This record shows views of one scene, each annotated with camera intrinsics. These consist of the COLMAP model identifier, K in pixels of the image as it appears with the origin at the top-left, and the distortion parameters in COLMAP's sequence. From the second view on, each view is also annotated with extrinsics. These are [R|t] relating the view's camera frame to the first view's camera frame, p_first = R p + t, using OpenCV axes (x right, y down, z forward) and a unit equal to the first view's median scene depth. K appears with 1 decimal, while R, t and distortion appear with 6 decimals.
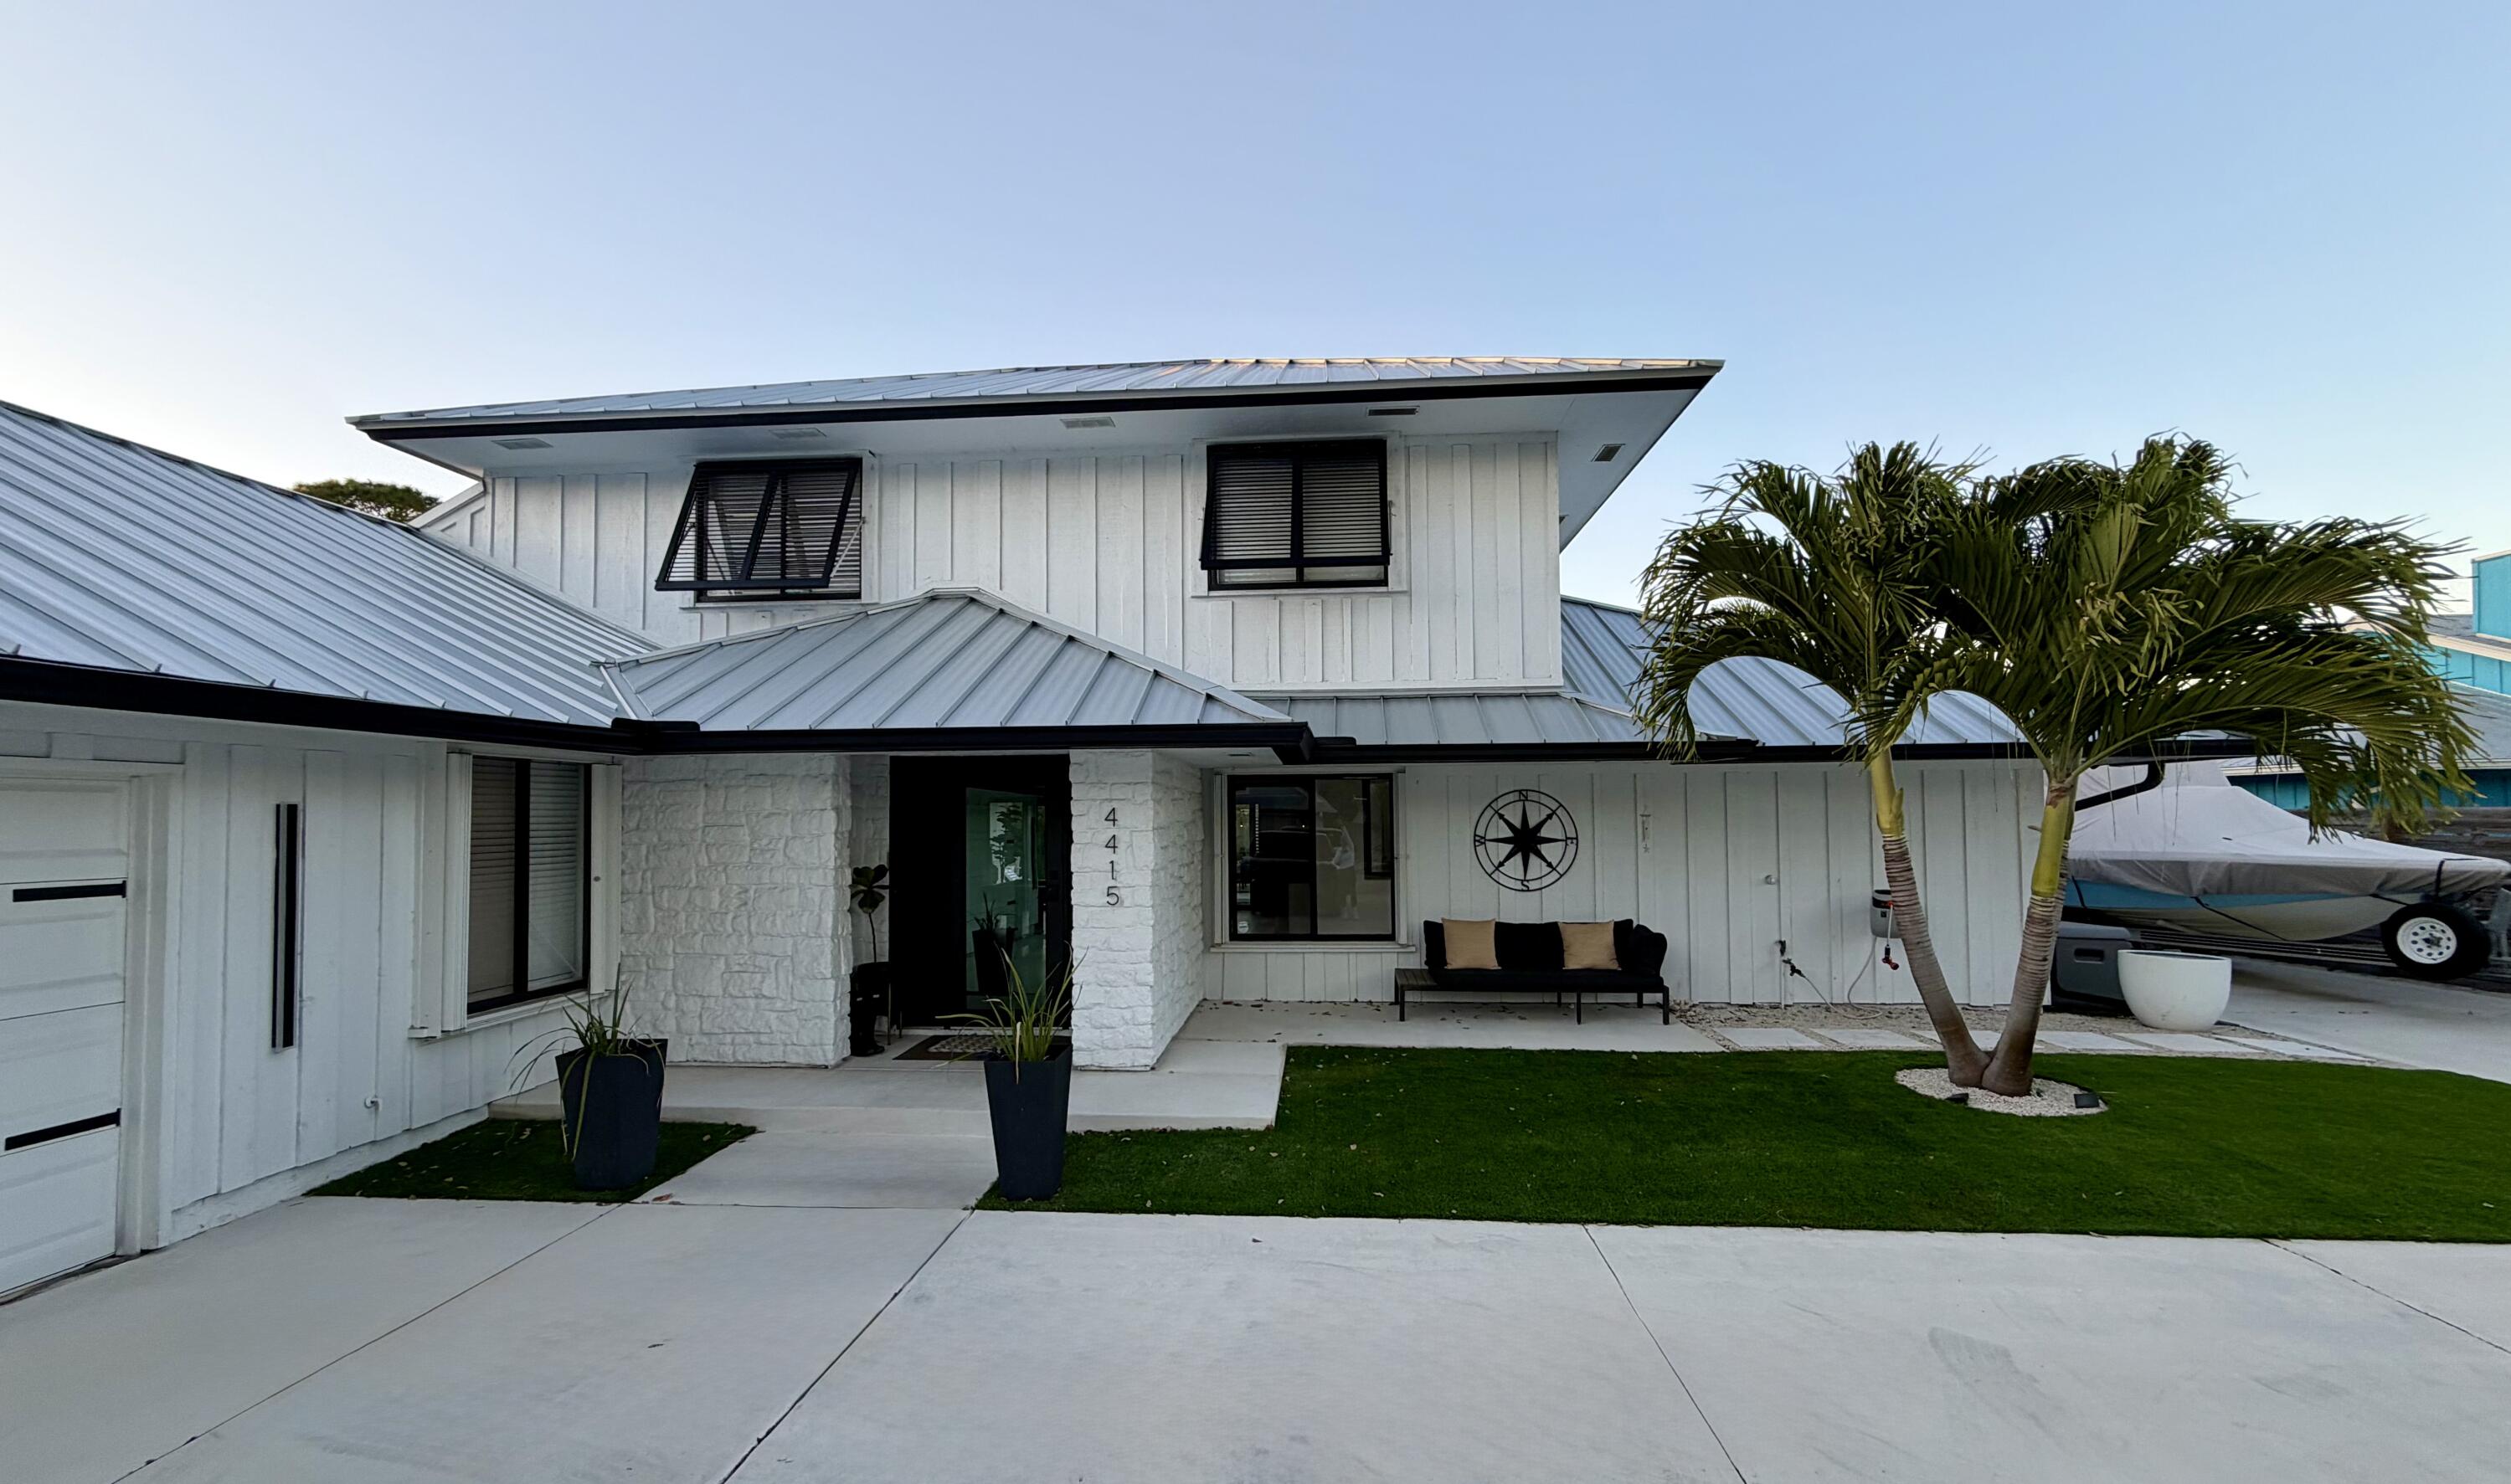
lens RADIAL K [[1018.3, 0, 1251.3], [0, 1018.3, 784.8], [0, 0, 1]] dist [0.000945, 0.000203]
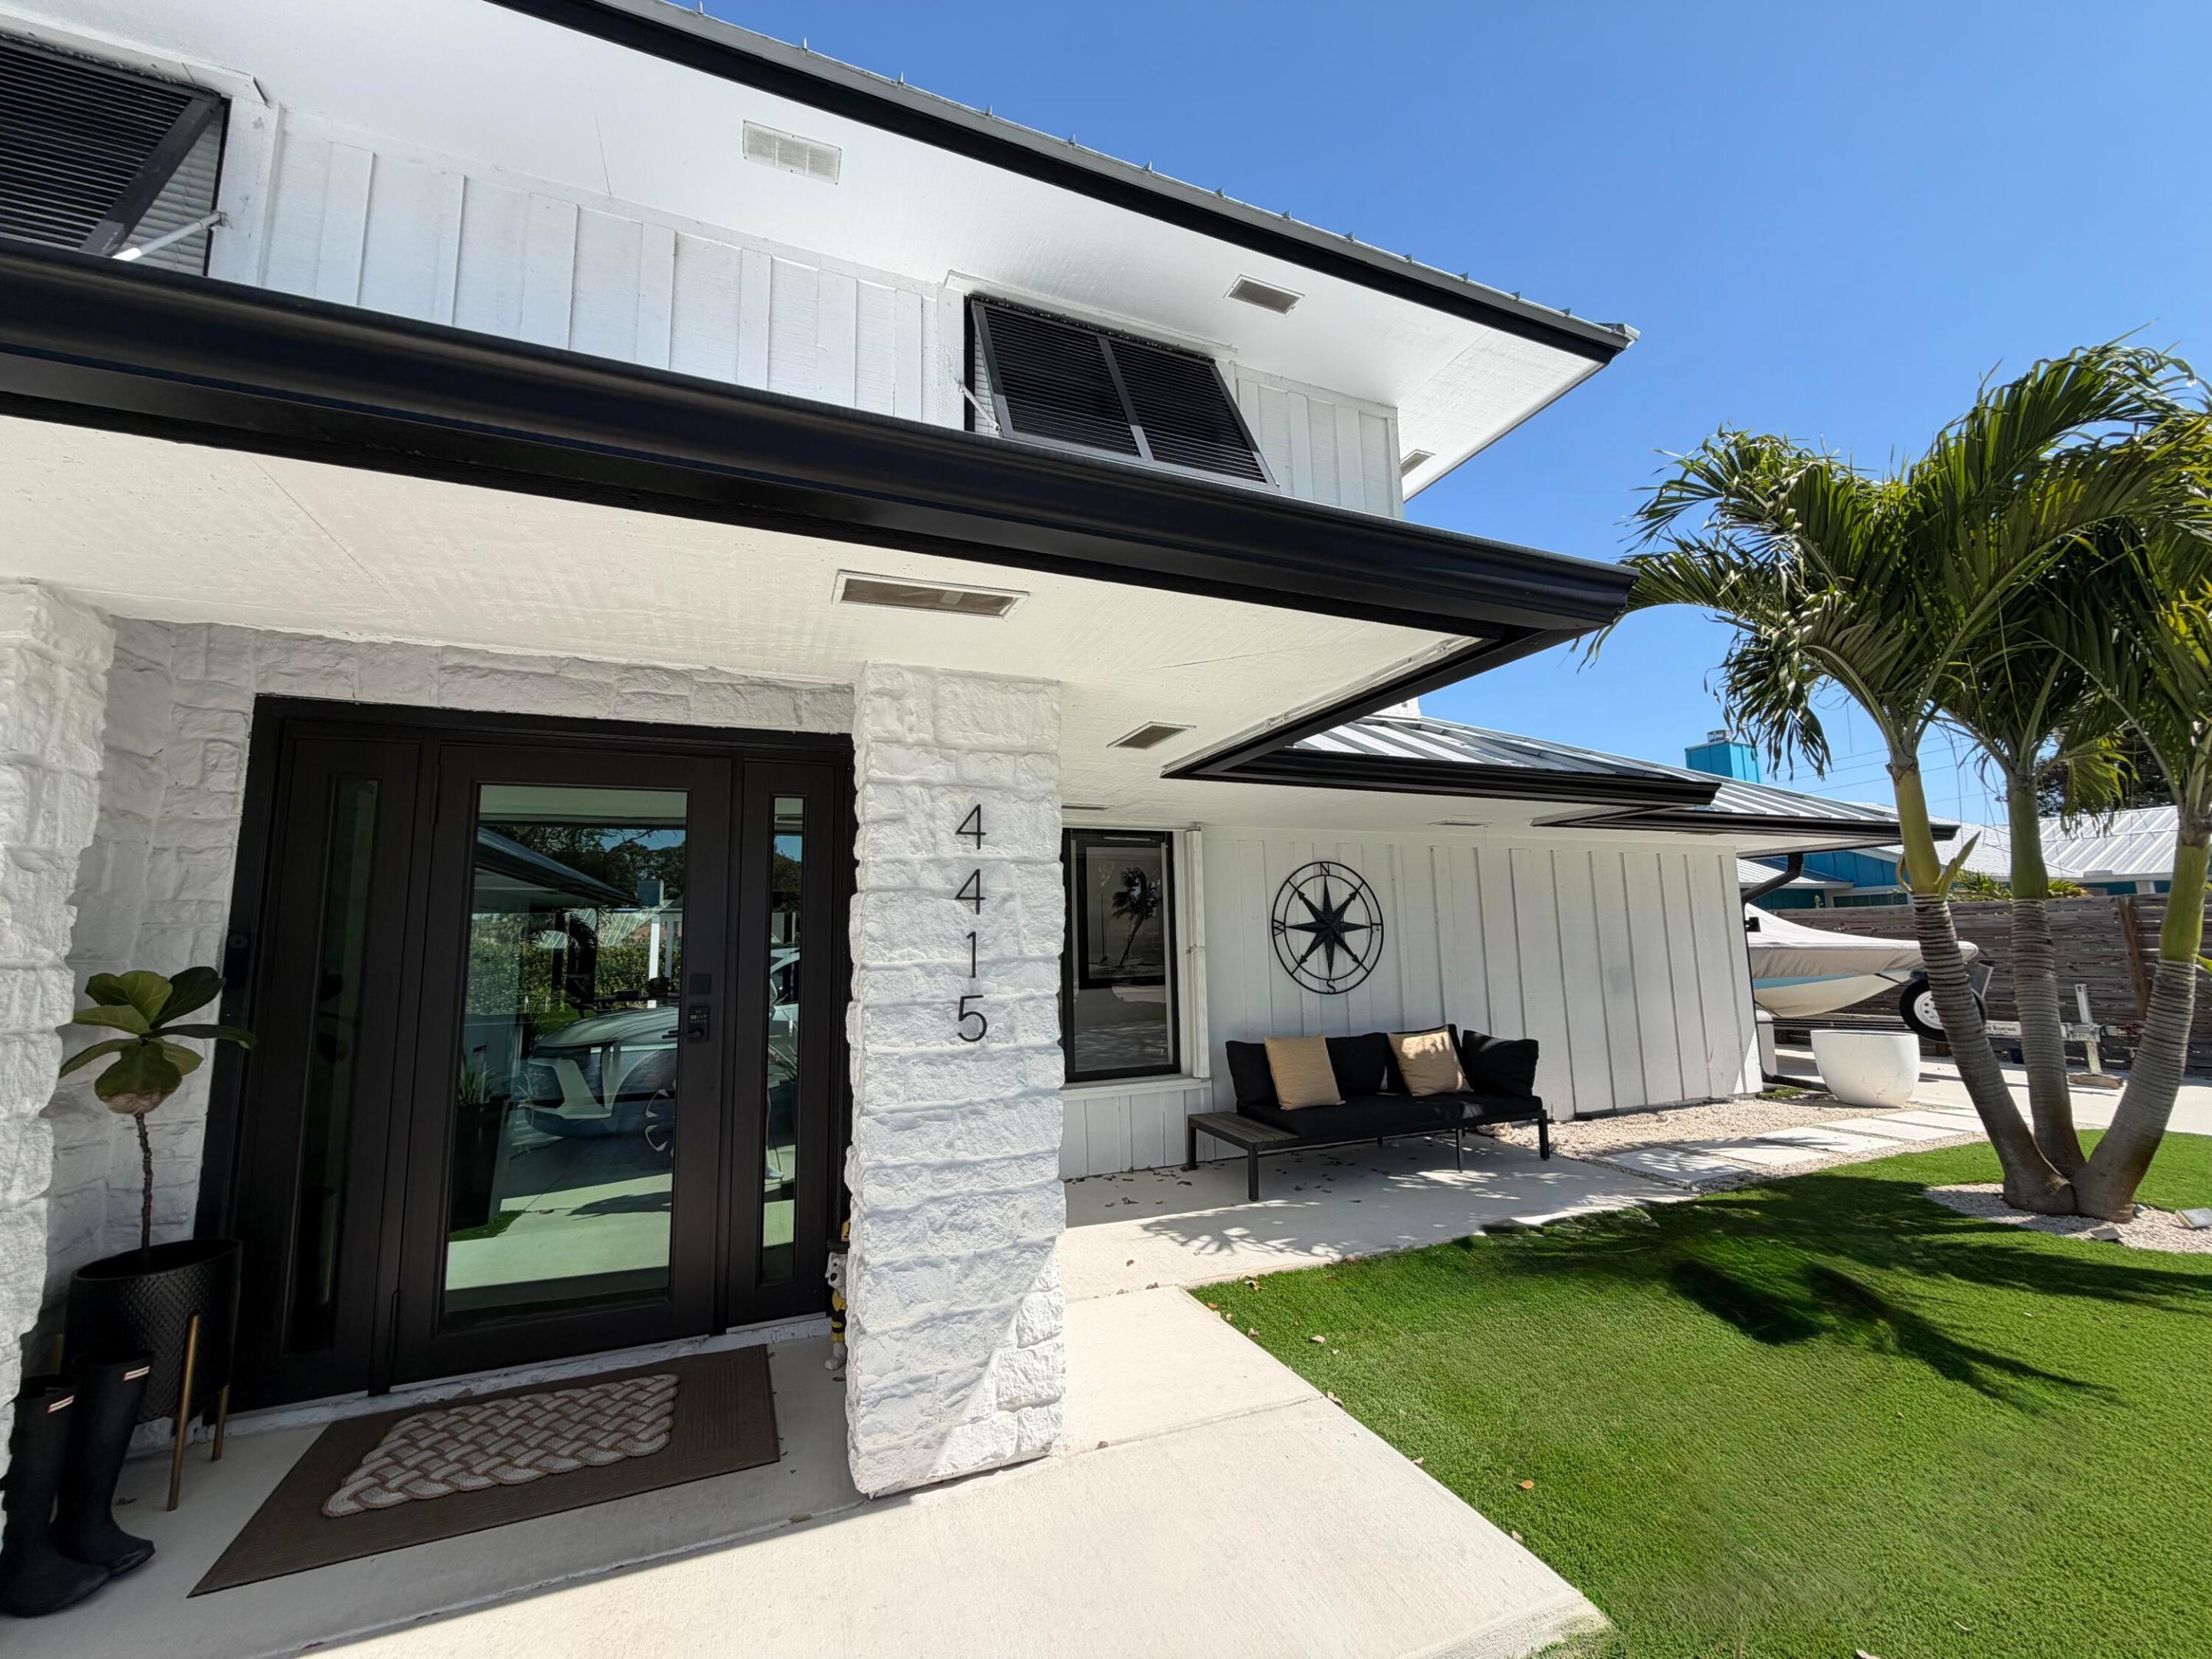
lens RADIAL K [[877.9, 0, 1105.7], [0, 877.9, 826.3], [0, 0, 1]] dist [0.002454, -0.000106]
pose [[0.892306, 0.052070, 0.448419, -0.199711], [-0.003556, 0.994106, -0.108358, 0.056330], [-0.451418, 0.095094, 0.887231, 0.523548]]
